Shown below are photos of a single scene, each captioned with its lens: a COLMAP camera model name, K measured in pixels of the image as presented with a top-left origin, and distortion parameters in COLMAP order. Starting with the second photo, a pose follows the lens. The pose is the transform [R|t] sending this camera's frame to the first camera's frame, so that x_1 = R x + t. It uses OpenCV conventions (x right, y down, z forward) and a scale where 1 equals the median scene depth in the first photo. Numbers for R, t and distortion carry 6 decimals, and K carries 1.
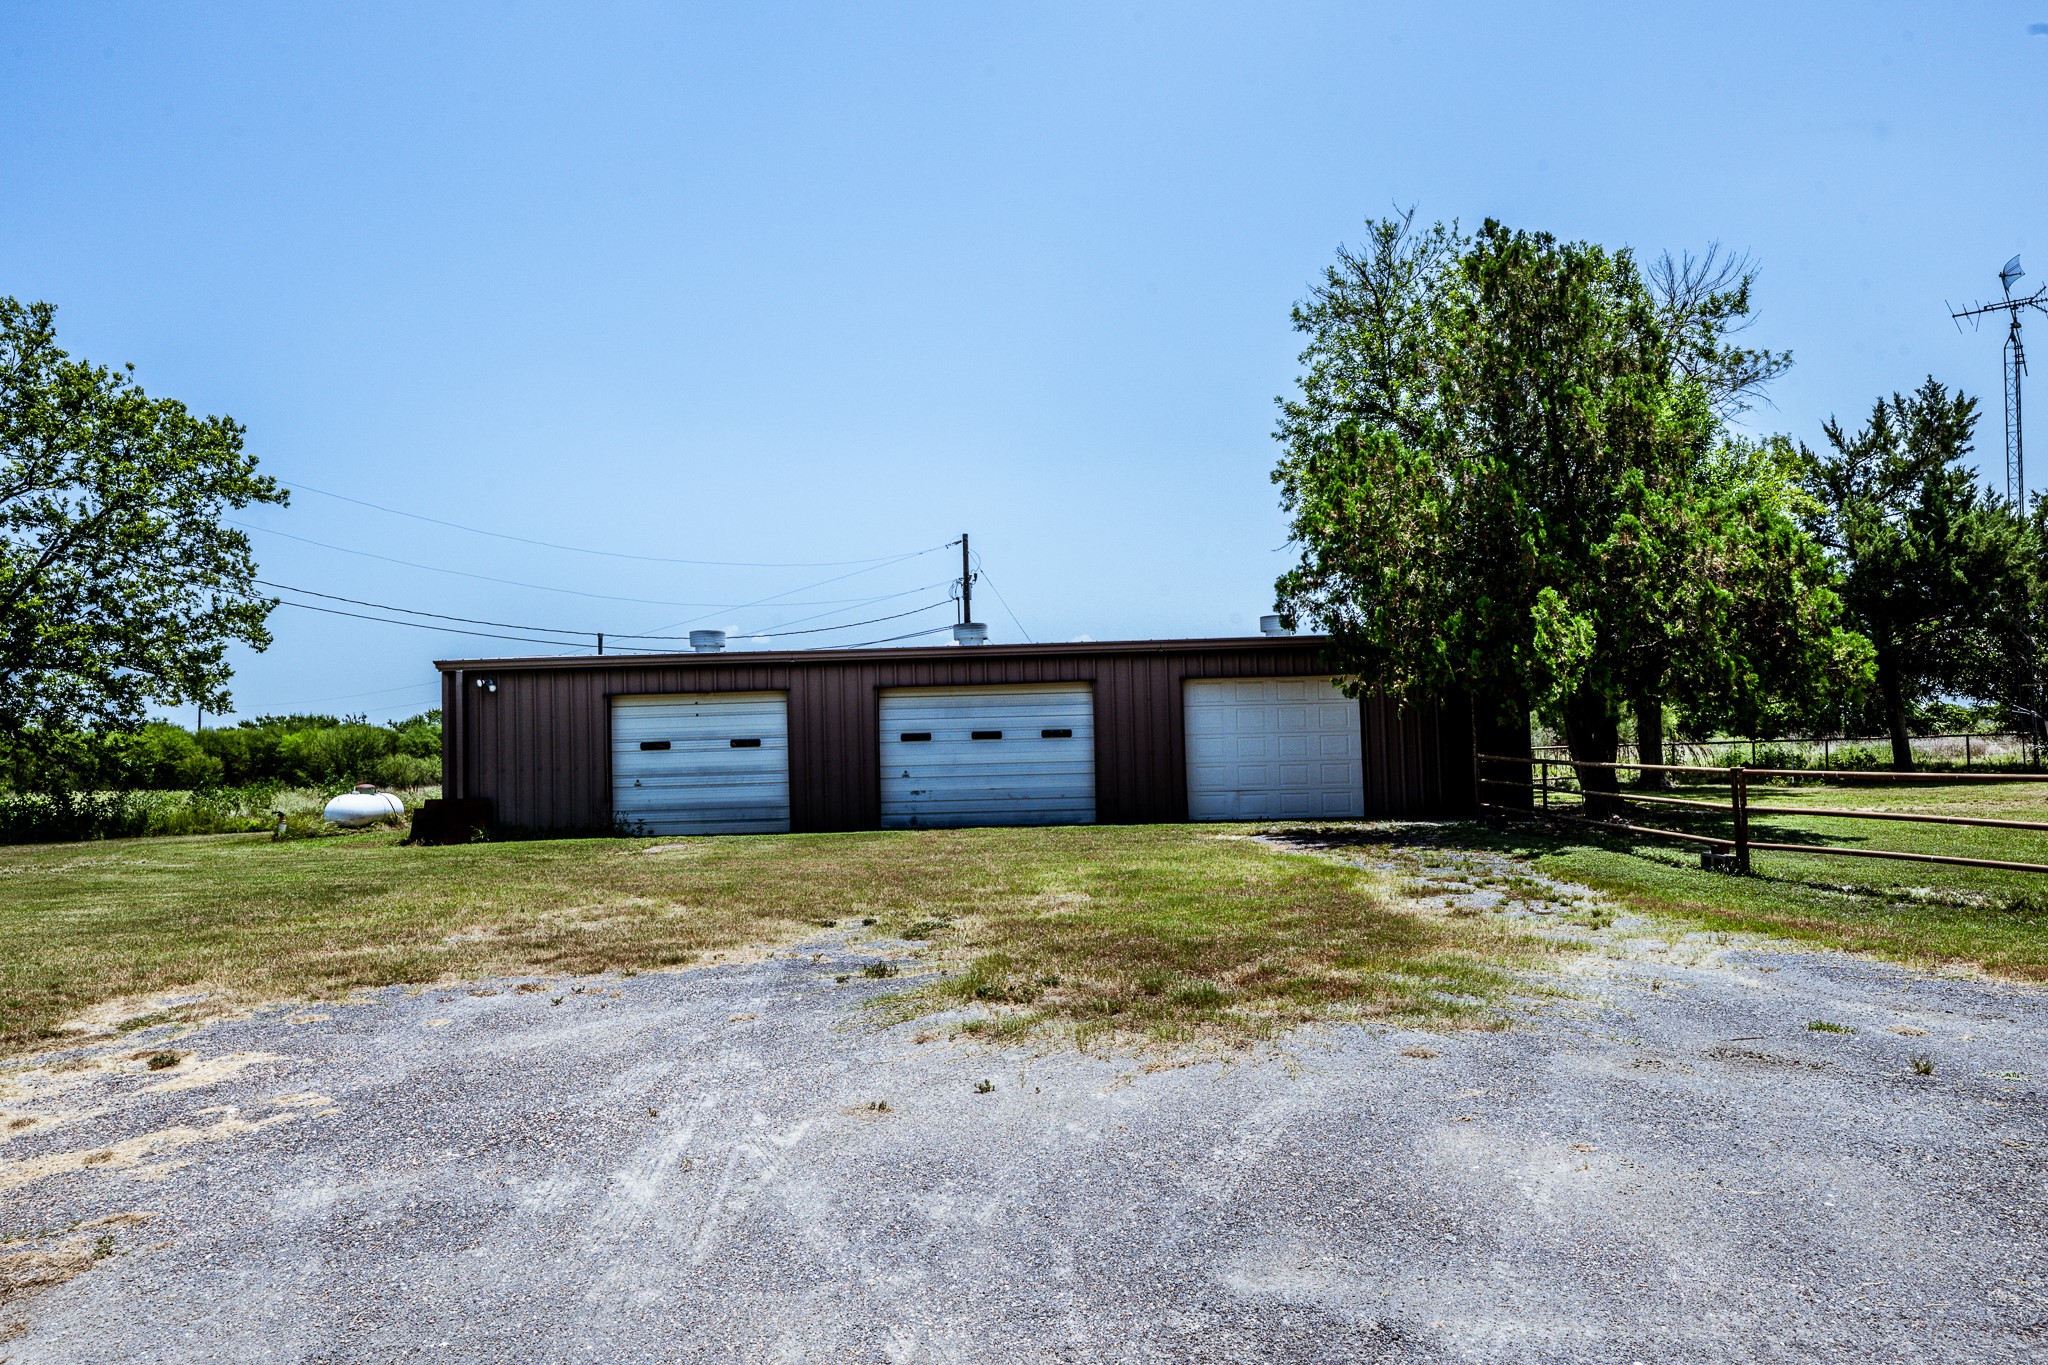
lens RADIAL K [[1194.0, 0, 1024.0], [0, 1194.0, 682.5], [0, 0, 1]] dist [0.001335, -0.002033]
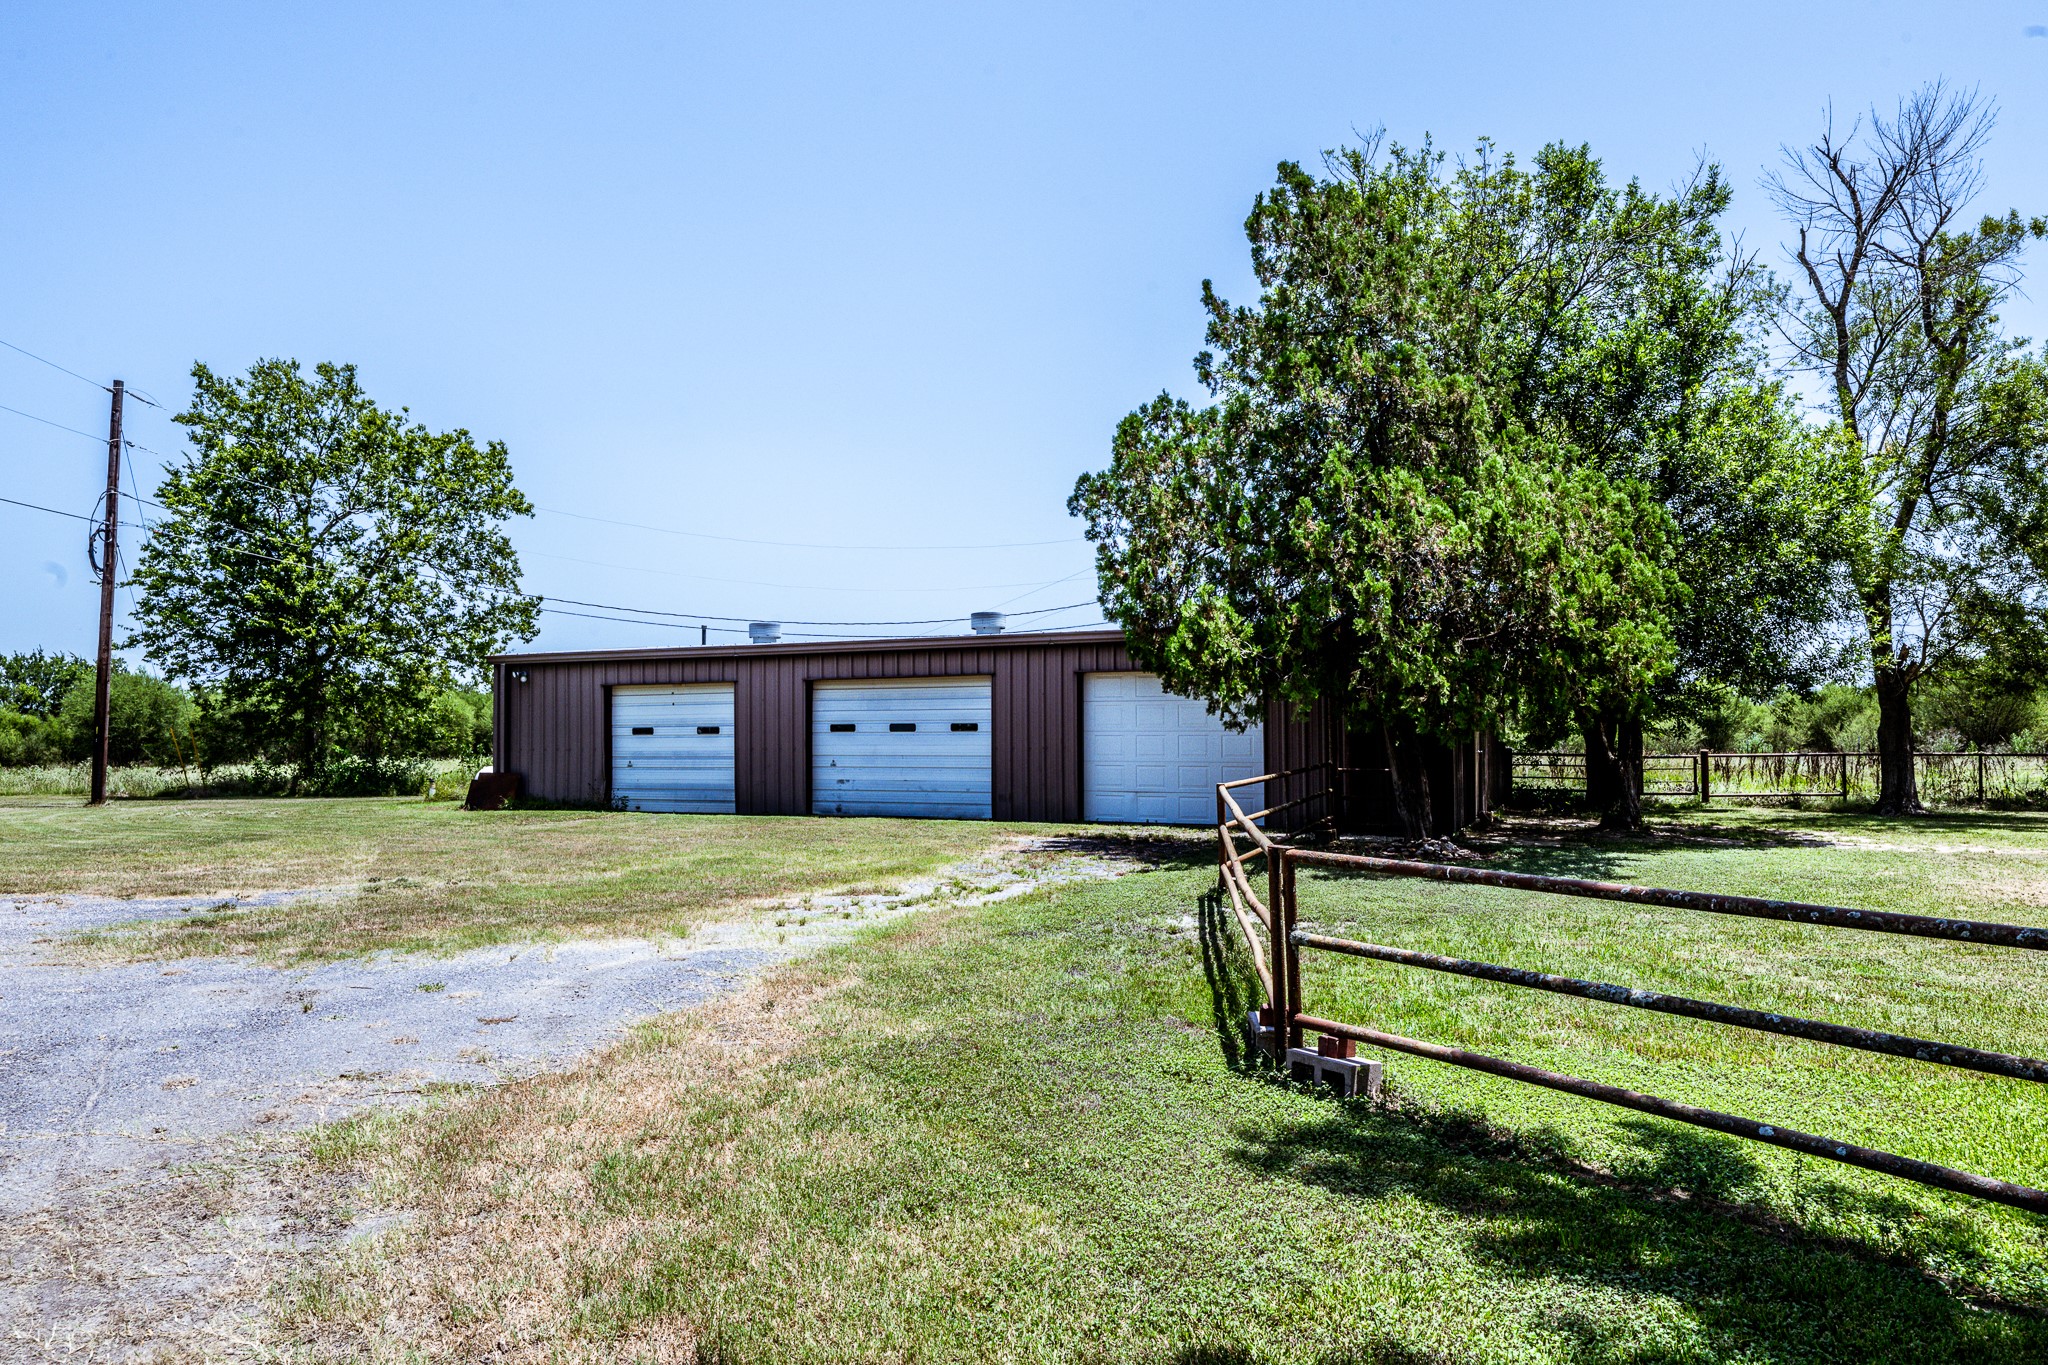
lens RADIAL K [[1355.1, 0, 1024.0], [0, 1355.1, 682.5], [0, 0, 1]] dist [0.001536, 0.000499]
pose [[0.913761, 0.005833, -0.406211, 0.532646], [0.001469, 0.999843, 0.017662, -0.014424], [0.406250, -0.016735, 0.913609, -0.011374]]
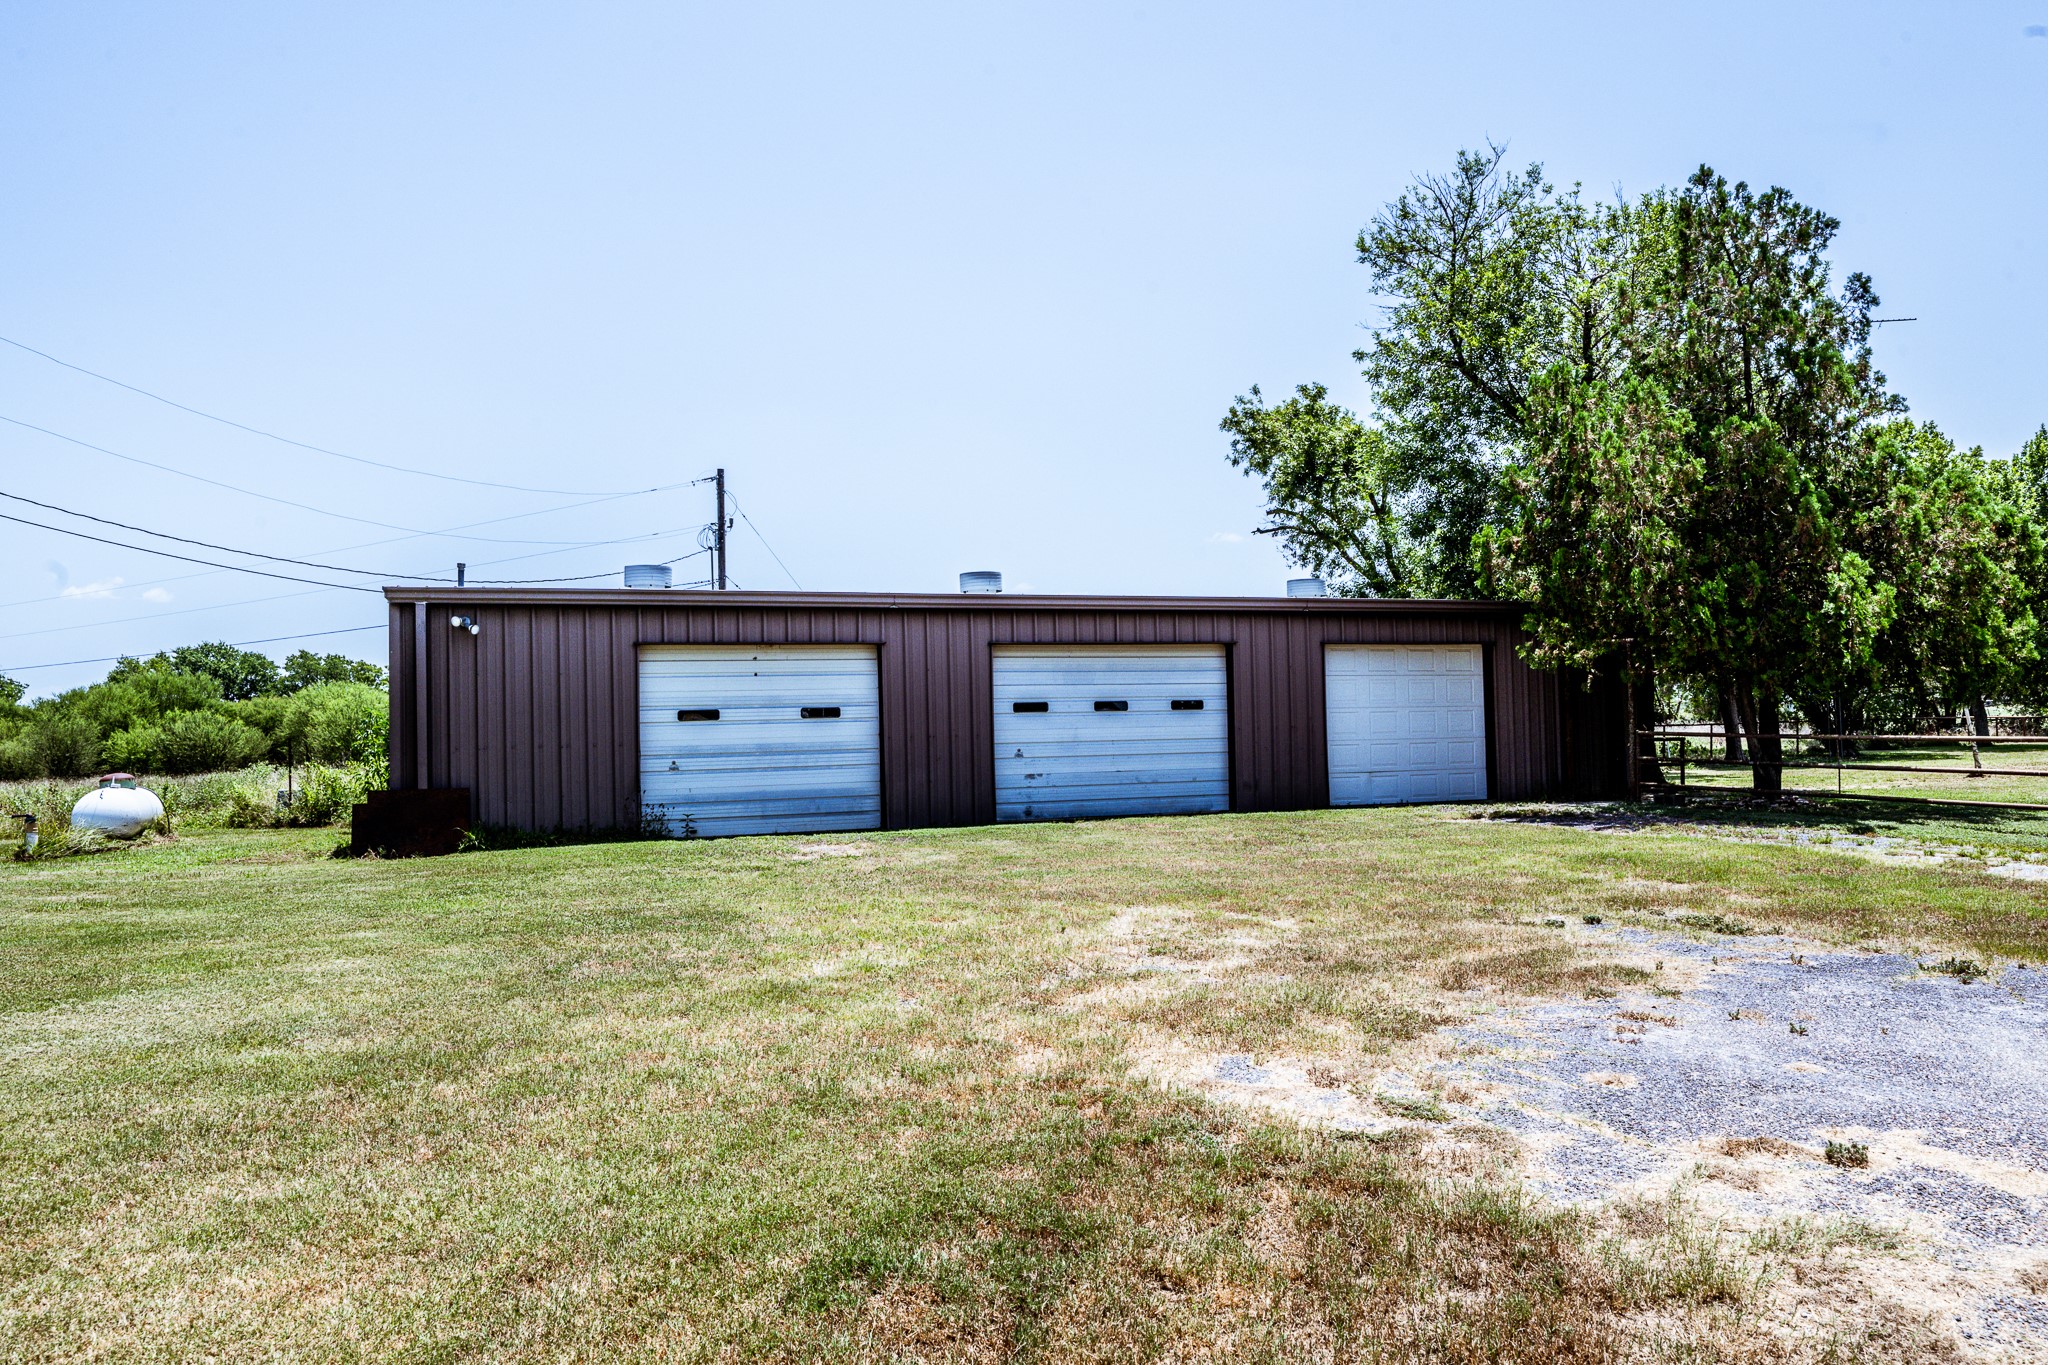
lens RADIAL K [[1355.1, 0, 1024.0], [0, 1355.1, 682.5], [0, 0, 1]] dist [0.001536, 0.000499]
pose [[0.935551, 0.017926, 0.352736, -0.417372], [-0.021654, 0.999744, 0.006623, 0.023184], [-0.352527, -0.013834, 0.935699, 0.149418]]
